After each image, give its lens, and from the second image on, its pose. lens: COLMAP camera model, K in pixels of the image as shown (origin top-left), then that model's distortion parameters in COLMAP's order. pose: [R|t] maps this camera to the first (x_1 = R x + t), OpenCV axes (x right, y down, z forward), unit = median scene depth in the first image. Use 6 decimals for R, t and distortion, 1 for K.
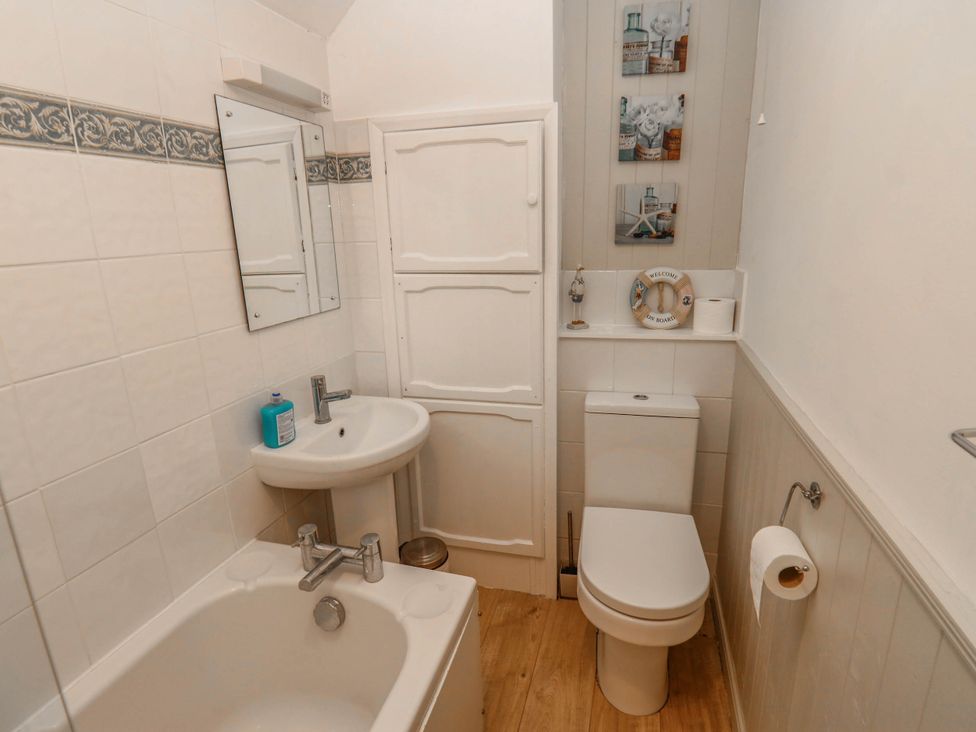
lens RADIAL K [[509.6, 0, 492.2], [0, 509.6, 358.1], [0, 0, 1]] dist [0.003971, -0.016026]
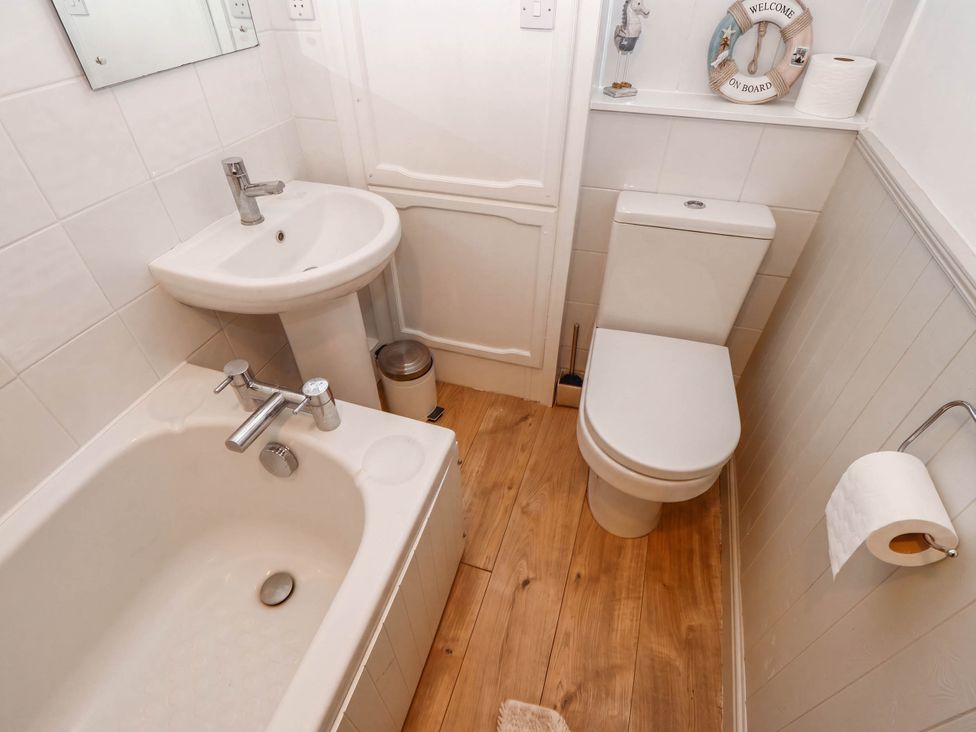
lens RADIAL K [[488.1, 0, 492.4], [0, 488.1, 299.2], [0, 0, 1]] dist [-0.002106, -0.000793]
pose [[0.998598, 0.052087, -0.009472, 0.019773], [-0.043978, 0.915748, 0.399340, -0.062342], [0.029474, -0.398363, 0.916754, 0.308194]]
